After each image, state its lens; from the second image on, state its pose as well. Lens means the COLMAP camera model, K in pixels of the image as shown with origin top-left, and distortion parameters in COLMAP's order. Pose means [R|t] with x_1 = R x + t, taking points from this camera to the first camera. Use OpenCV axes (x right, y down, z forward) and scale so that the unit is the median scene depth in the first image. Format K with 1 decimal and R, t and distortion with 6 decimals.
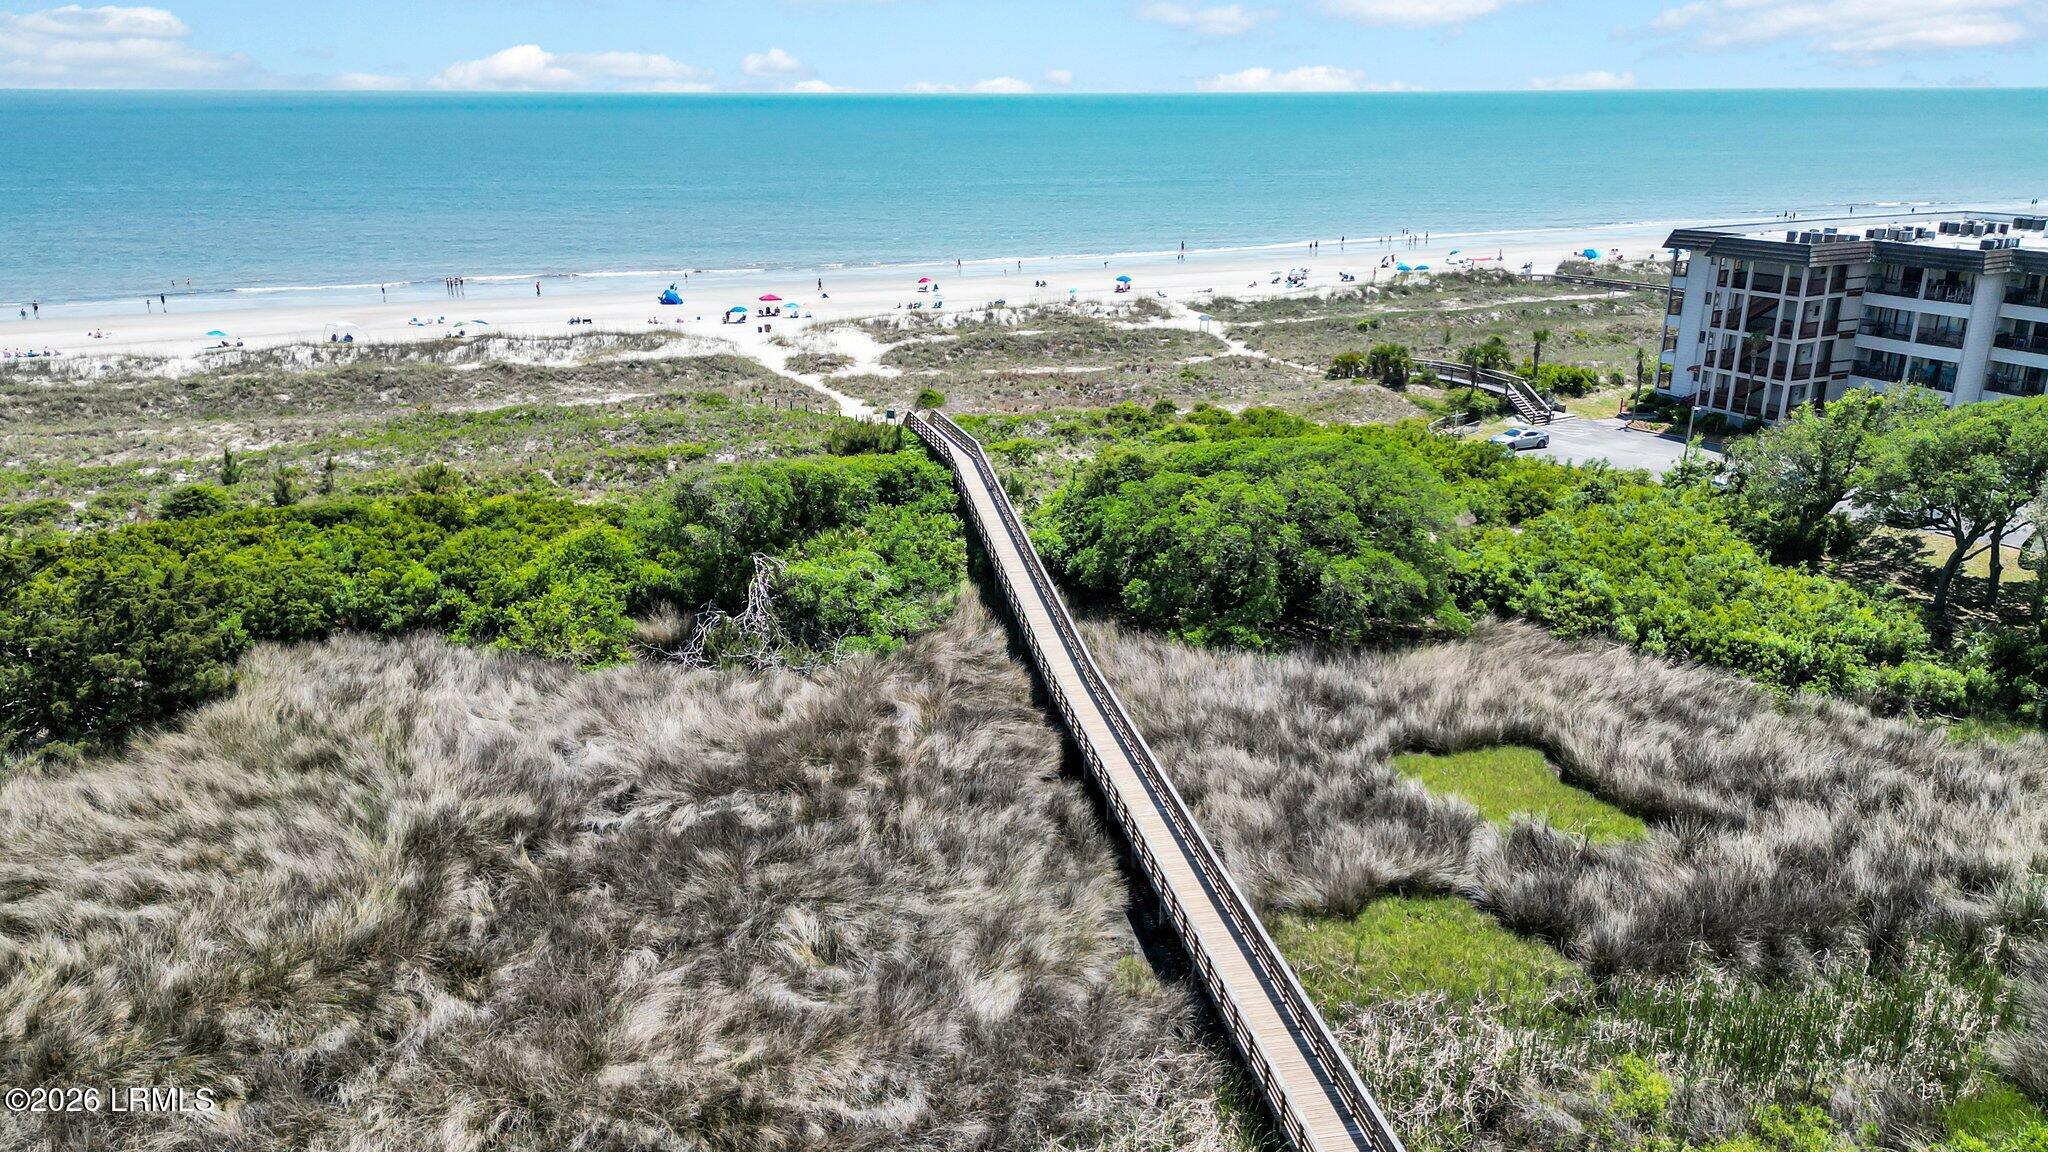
lens RADIAL K [[1556.0, 0, 1026.7], [0, 1556.0, 606.3], [0, 0, 1]] dist [0.133095, -0.215960]
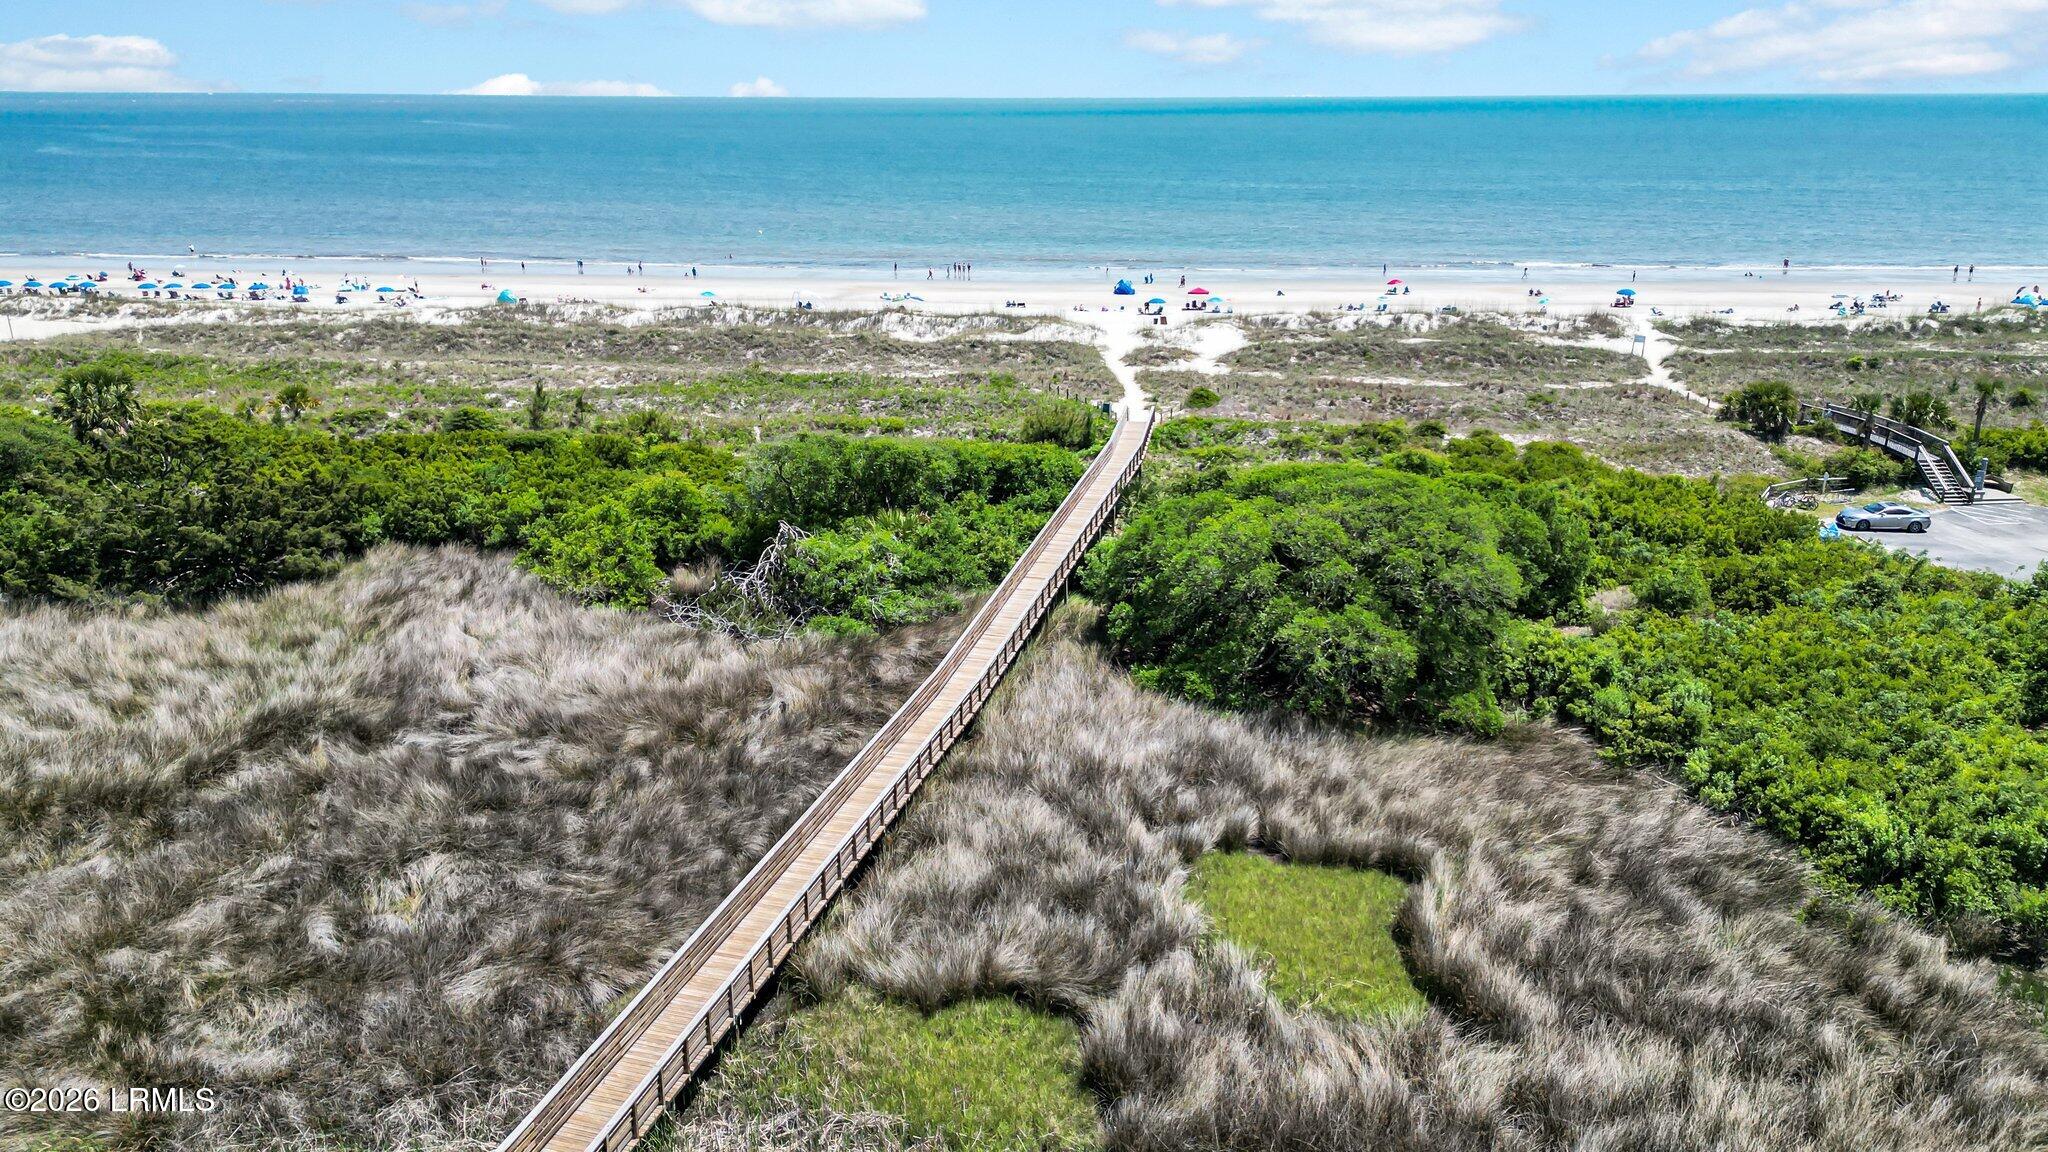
lens RADIAL K [[1552.2, 0, 1024.0], [0, 1552.2, 576.0], [0, 0, 1]] dist [0.080130, -0.093499]
pose [[0.878375, 0.141355, -0.456591, 0.330648], [-0.151137, 0.988395, 0.015243, -0.029089], [0.453447, 0.055619, 0.889546, 0.146025]]
